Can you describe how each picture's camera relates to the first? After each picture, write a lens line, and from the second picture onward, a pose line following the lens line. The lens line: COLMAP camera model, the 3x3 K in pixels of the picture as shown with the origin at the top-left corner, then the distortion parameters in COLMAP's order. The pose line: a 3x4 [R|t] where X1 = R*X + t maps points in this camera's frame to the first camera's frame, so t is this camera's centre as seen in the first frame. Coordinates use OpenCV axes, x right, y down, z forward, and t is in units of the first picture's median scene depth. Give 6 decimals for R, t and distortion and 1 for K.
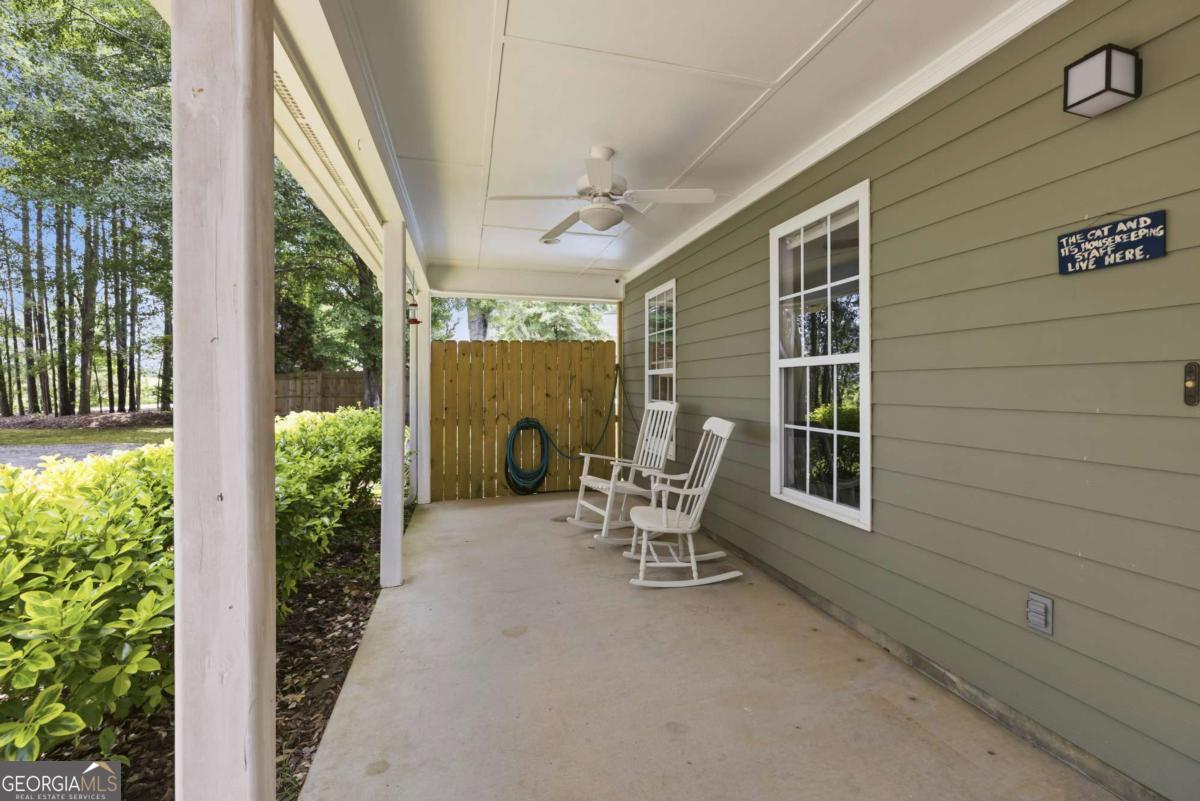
lens RADIAL K [[508.1, 0, 601.5], [0, 508.1, 395.1], [0, 0, 1]] dist [0.001810, 0.000343]
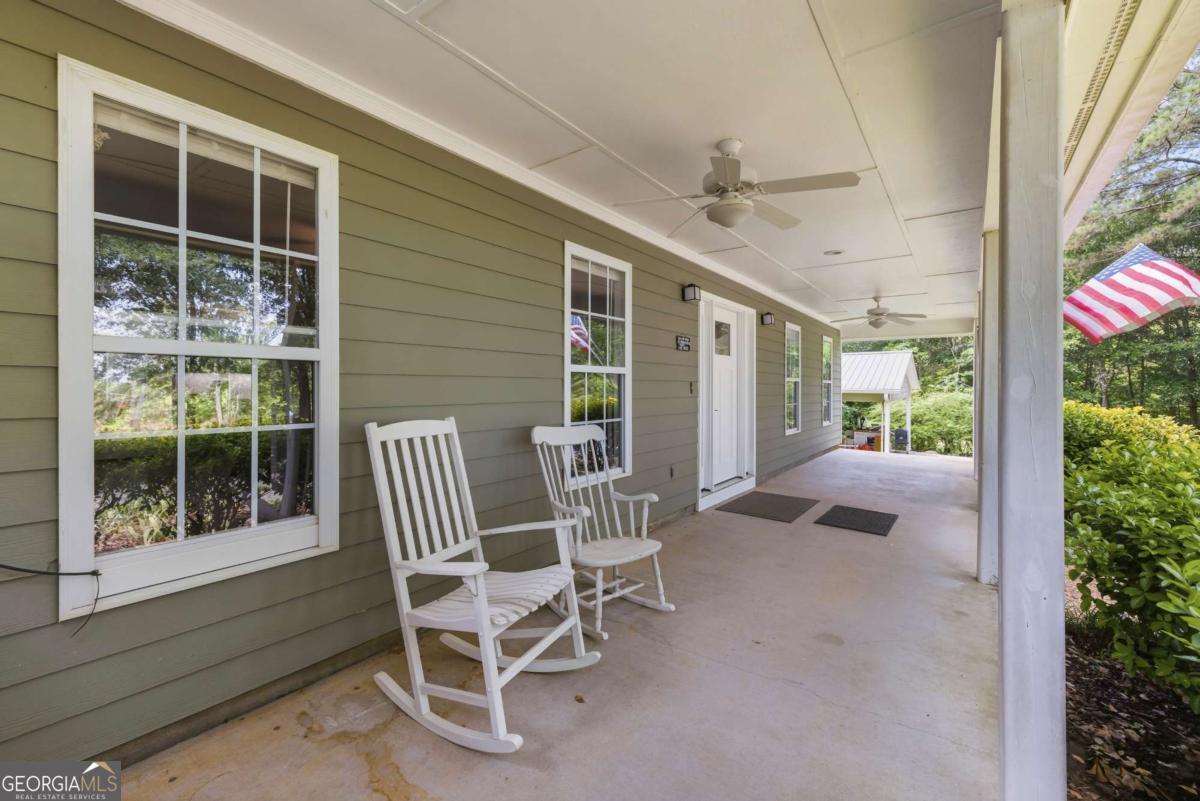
lens RADIAL K [[508.1, 0, 601.5], [0, 508.1, 395.1], [0, 0, 1]] dist [0.001810, 0.000343]
pose [[-0.632591, -0.006025, 0.774463, -0.600426], [0.017623, 0.999599, 0.022171, -0.028749], [-0.774285, 0.027673, -0.632231, 1.806721]]
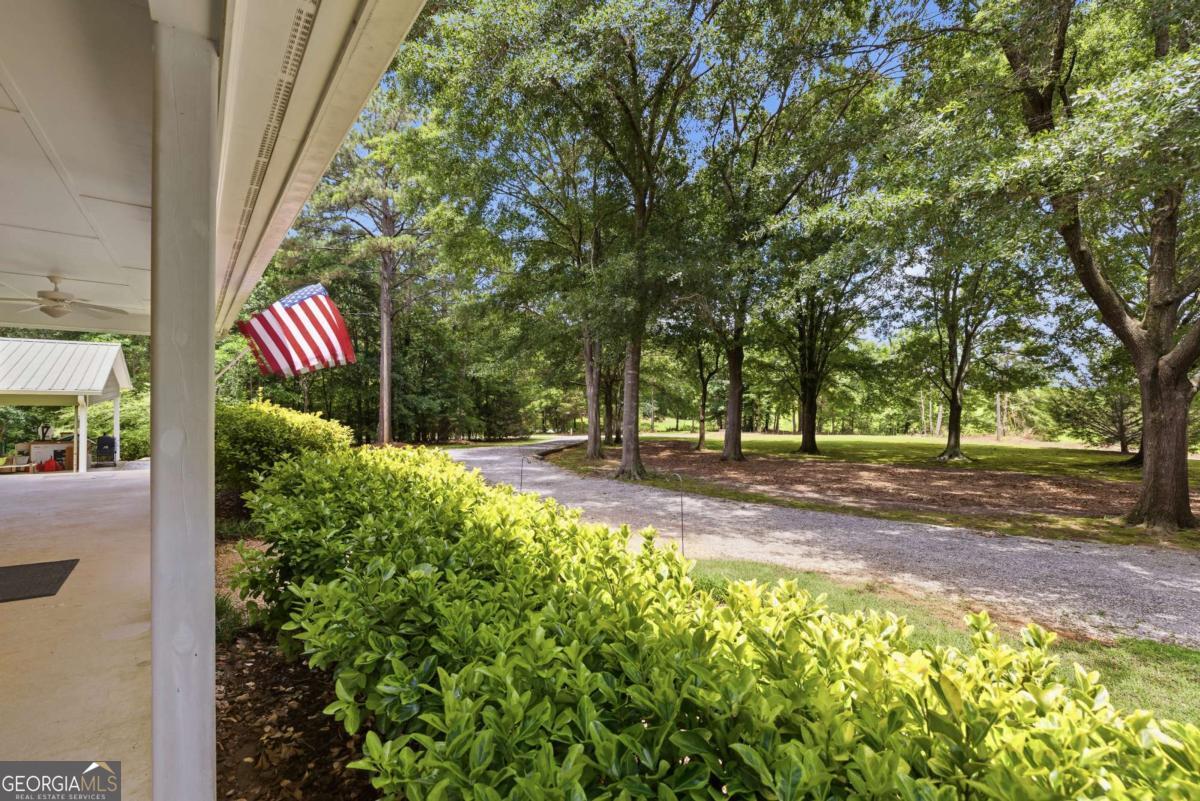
lens RADIAL K [[502.2, 0, 598.0], [0, 502.2, 395.4], [0, 0, 1]] dist [-0.006867, -0.000523]
pose [[-0.920075, -0.012529, -0.391542, -0.654091], [-0.029442, 0.998873, 0.037223, -0.087241], [0.390634, 0.045776, -0.919407, 1.742495]]
